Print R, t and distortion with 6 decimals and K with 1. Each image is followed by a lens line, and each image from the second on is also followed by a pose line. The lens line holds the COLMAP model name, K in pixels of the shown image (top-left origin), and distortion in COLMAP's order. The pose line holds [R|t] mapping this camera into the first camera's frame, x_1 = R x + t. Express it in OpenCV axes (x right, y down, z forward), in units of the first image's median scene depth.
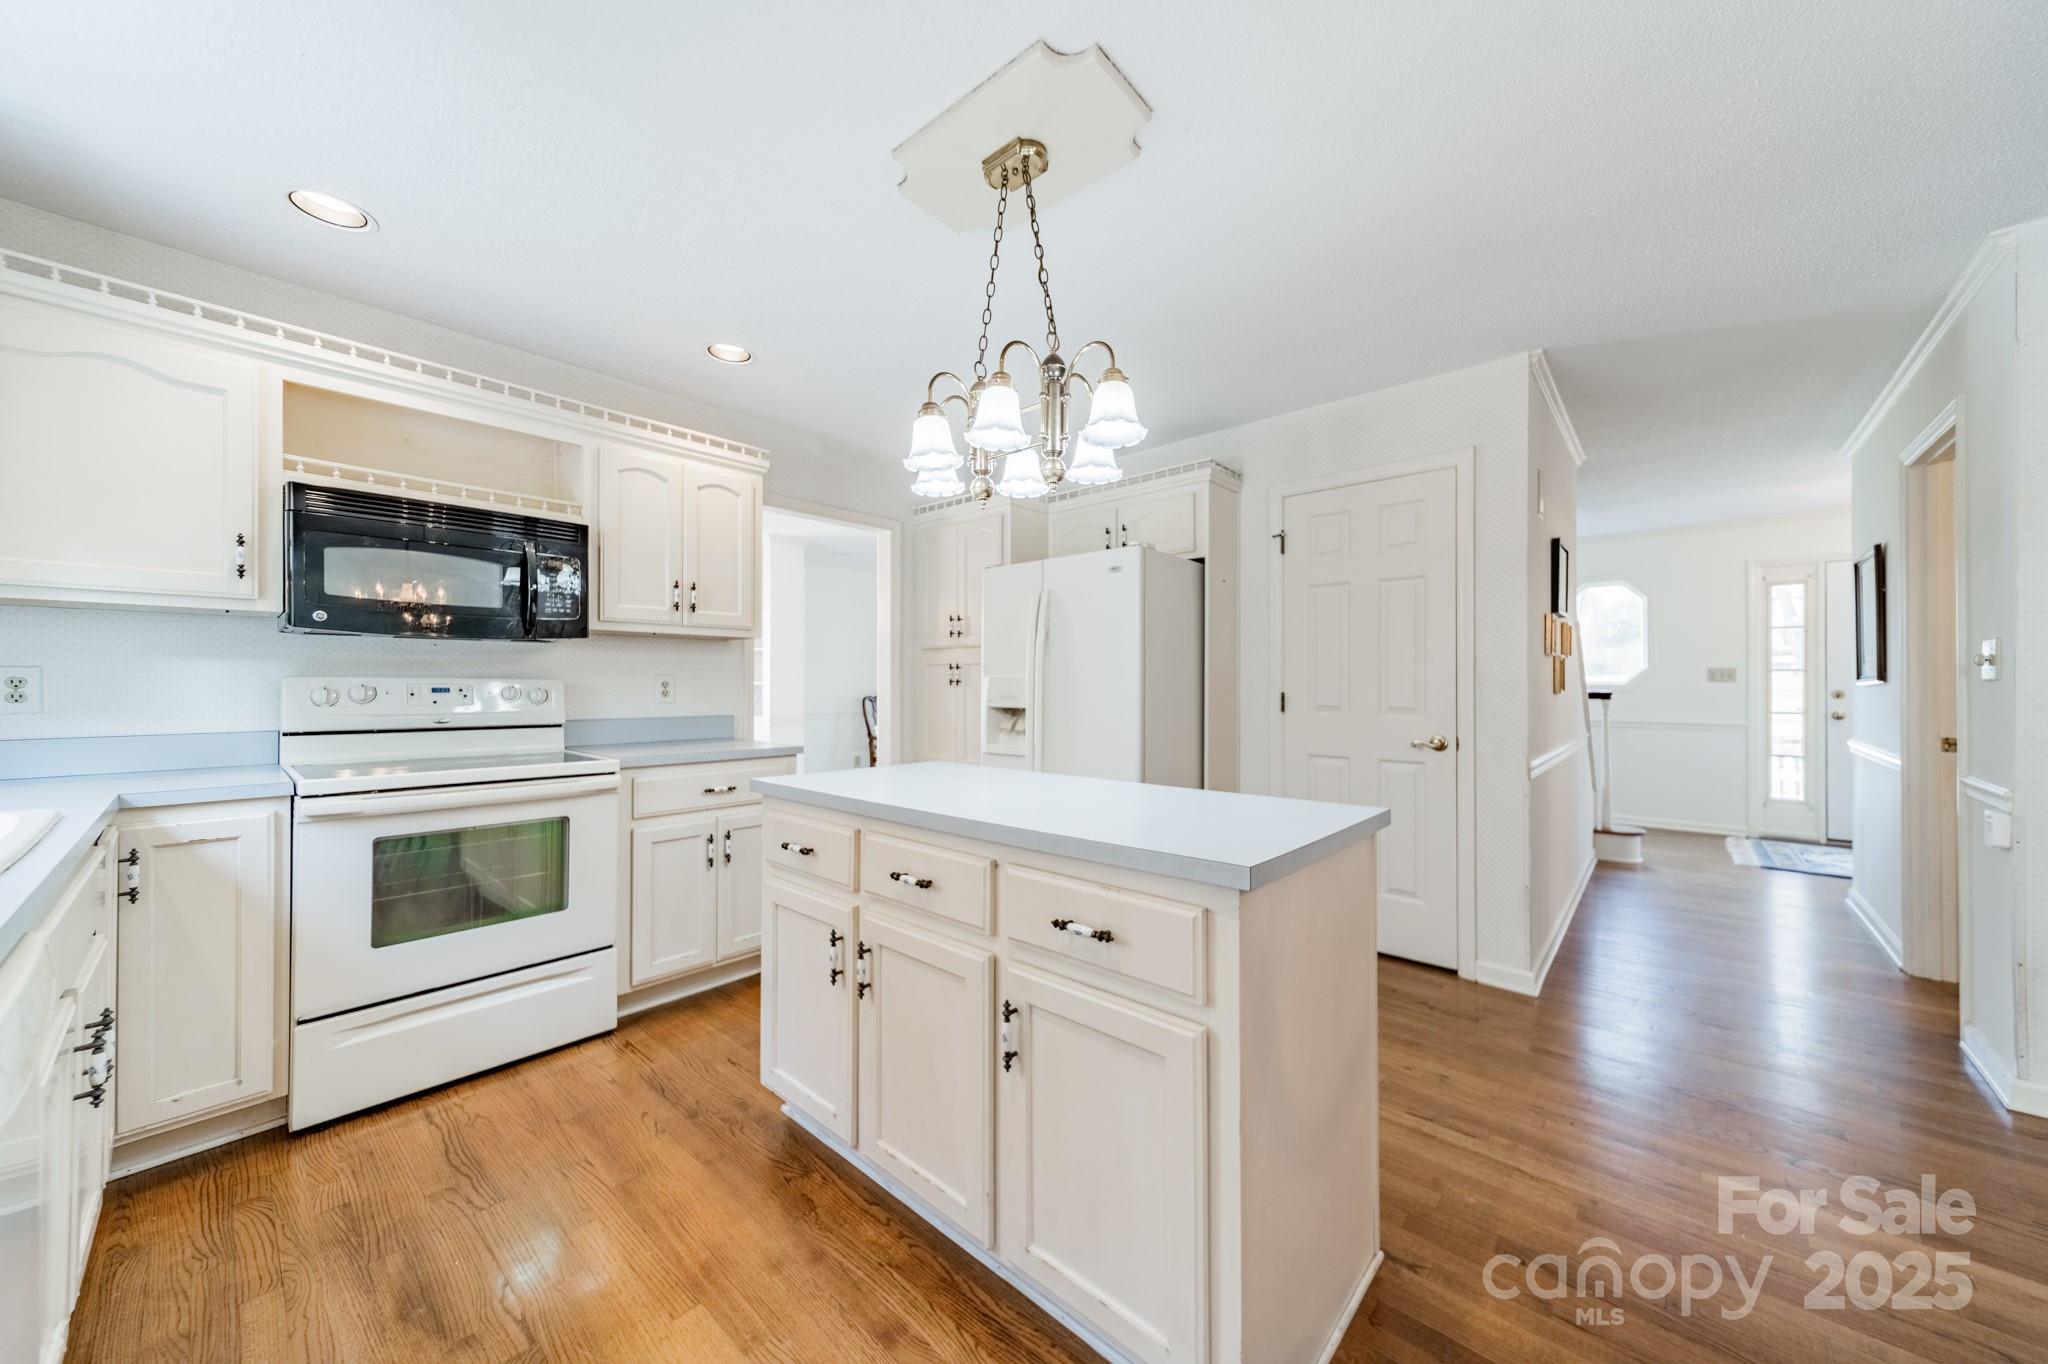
lens RADIAL K [[715.2, 0, 1030.2], [0, 715.2, 680.7], [0, 0, 1]] dist [0.000710, -0.000028]
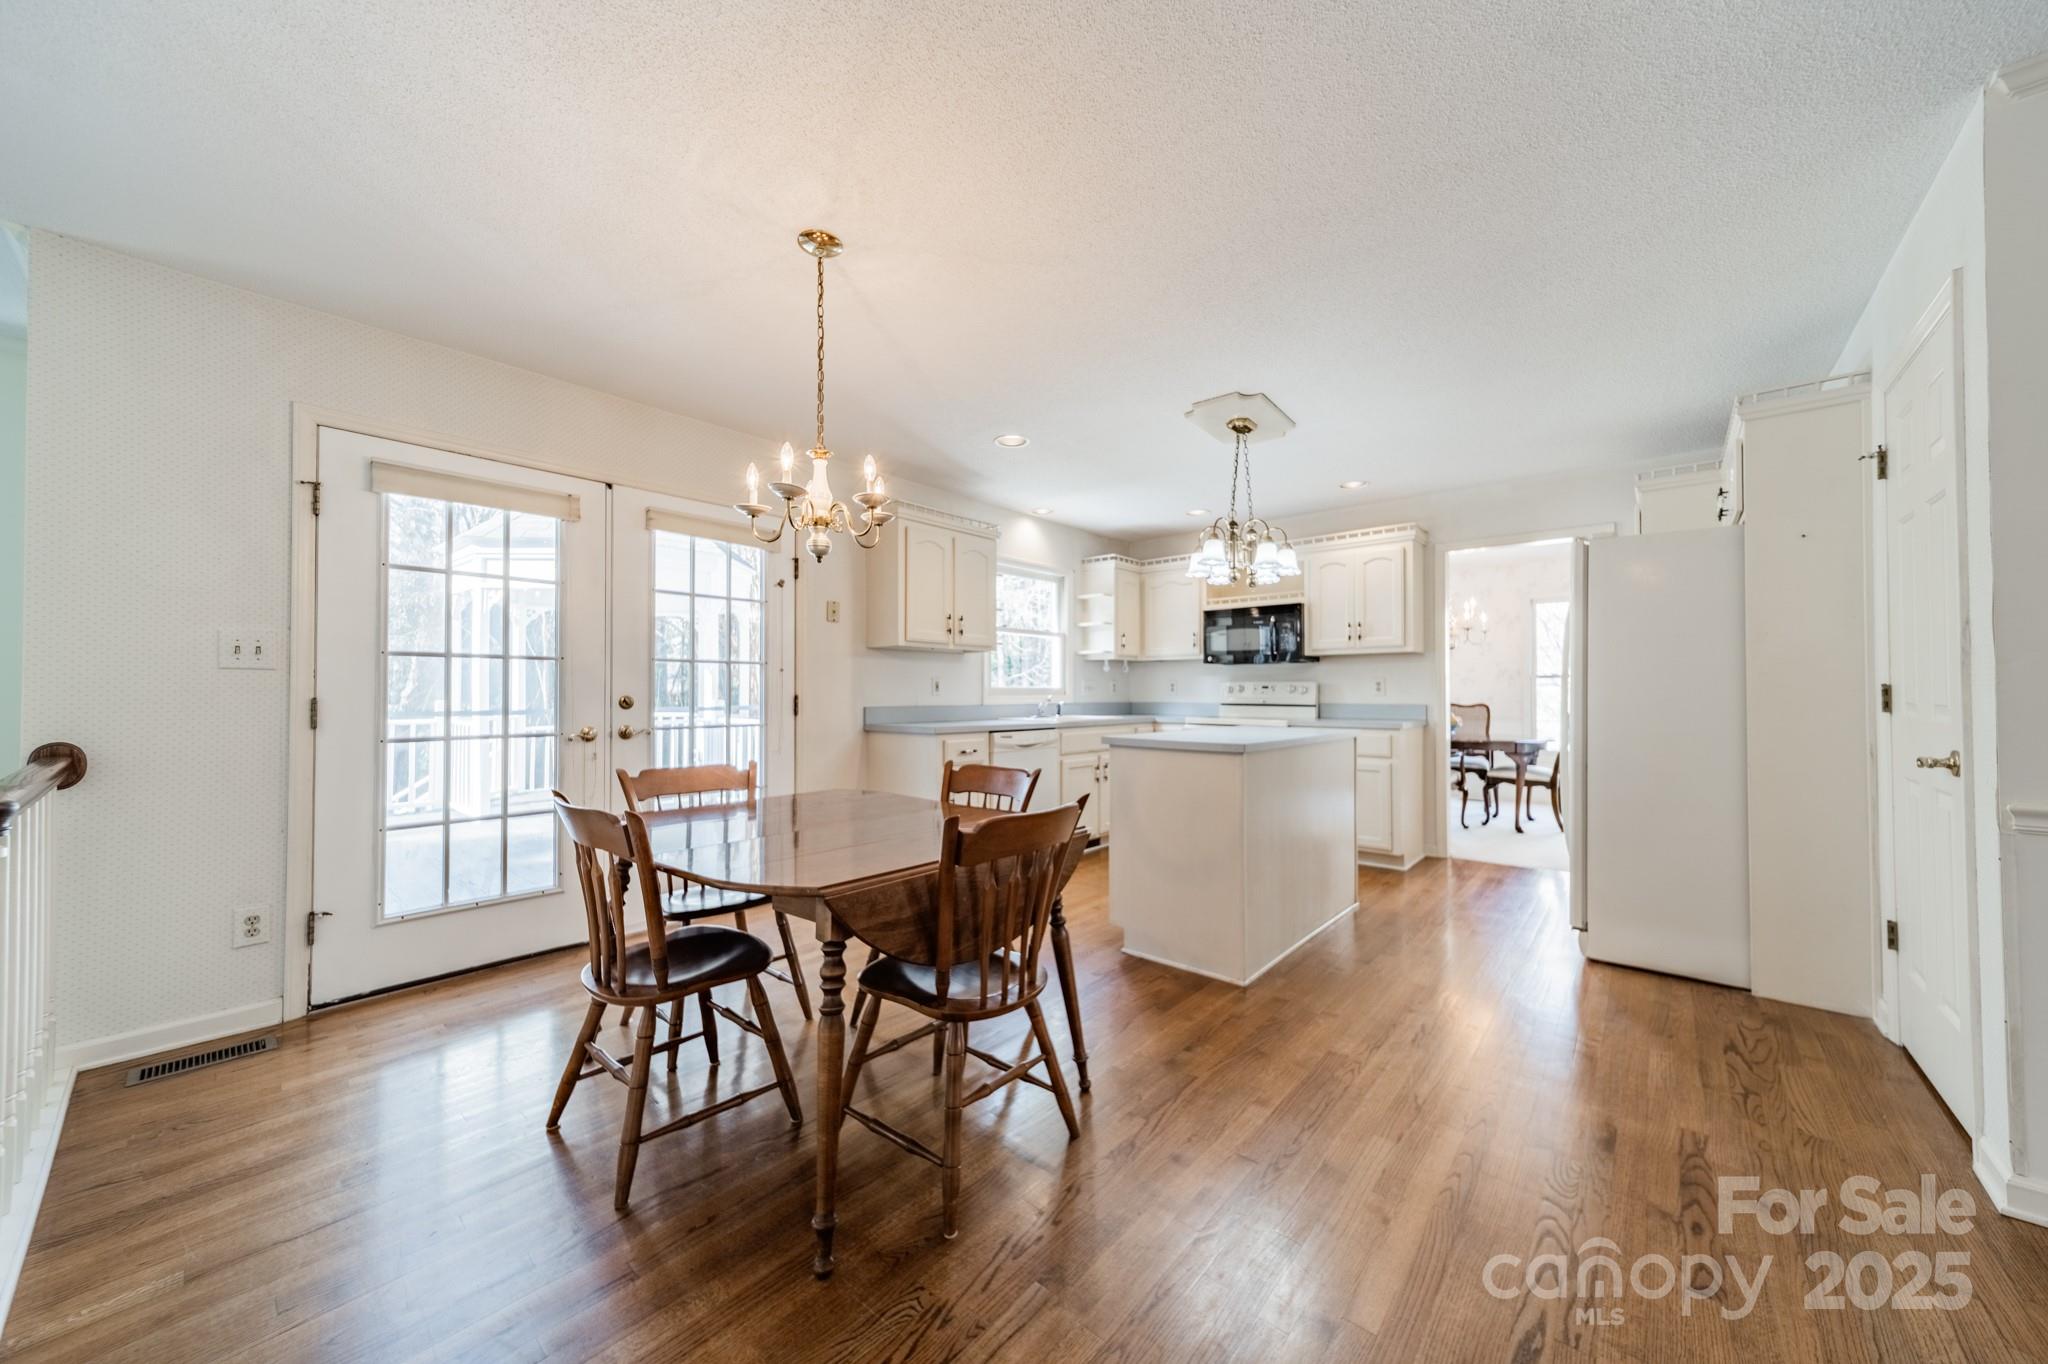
lens RADIAL K [[721.7, 0, 1024.0], [0, 721.7, 682.0], [0, 0, 1]] dist [0.001214, 0.000317]
pose [[0.025828, -0.025278, -0.999347, 1.322239], [0.005493, 0.999669, -0.025144, 0.046816], [0.999651, -0.004840, 0.025958, 0.186295]]
